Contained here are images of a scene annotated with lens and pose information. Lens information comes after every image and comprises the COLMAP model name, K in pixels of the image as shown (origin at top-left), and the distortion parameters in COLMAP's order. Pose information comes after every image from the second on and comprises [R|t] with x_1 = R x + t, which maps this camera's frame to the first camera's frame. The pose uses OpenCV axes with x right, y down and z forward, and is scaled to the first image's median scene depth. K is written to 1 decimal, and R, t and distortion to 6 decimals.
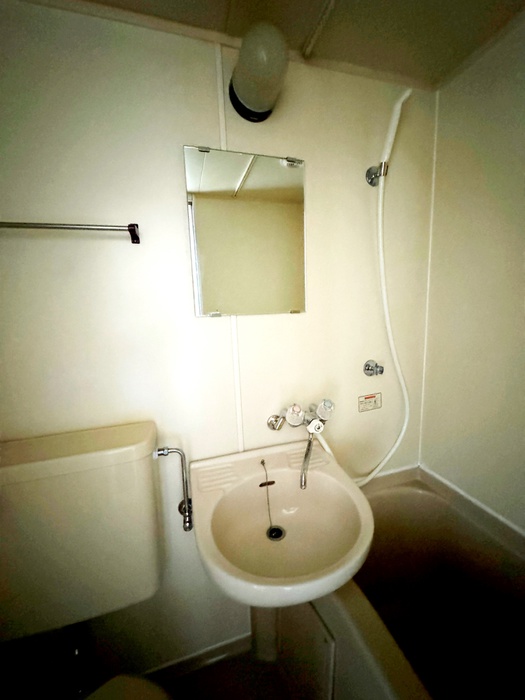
lens RADIAL K [[280.5, 0, 263.5], [0, 280.5, 349.0], [0, 0, 1]] dist [-0.000965, 0.000018]
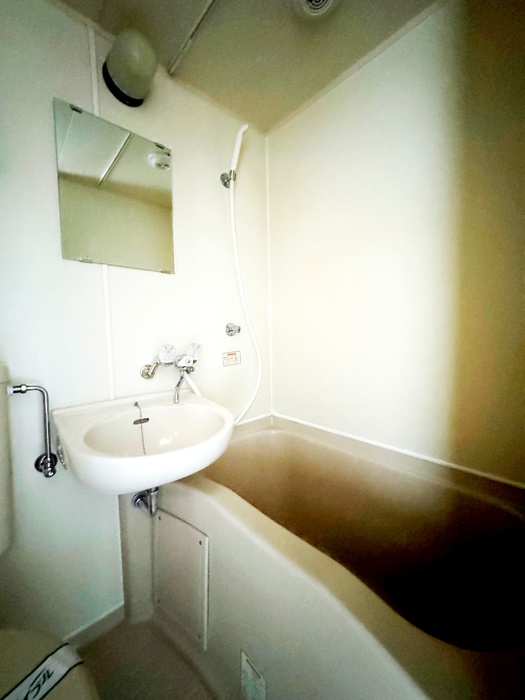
lens RADIAL K [[277.9, 0, 264.7], [0, 277.9, 350.1], [0, 0, 1]] dist [-0.001829, -0.000019]
pose [[0.897310, -0.006314, 0.441356, -0.028749], [0.052171, 0.994406, -0.091842, 0.312907], [-0.438307, 0.105437, 0.892620, -0.167527]]
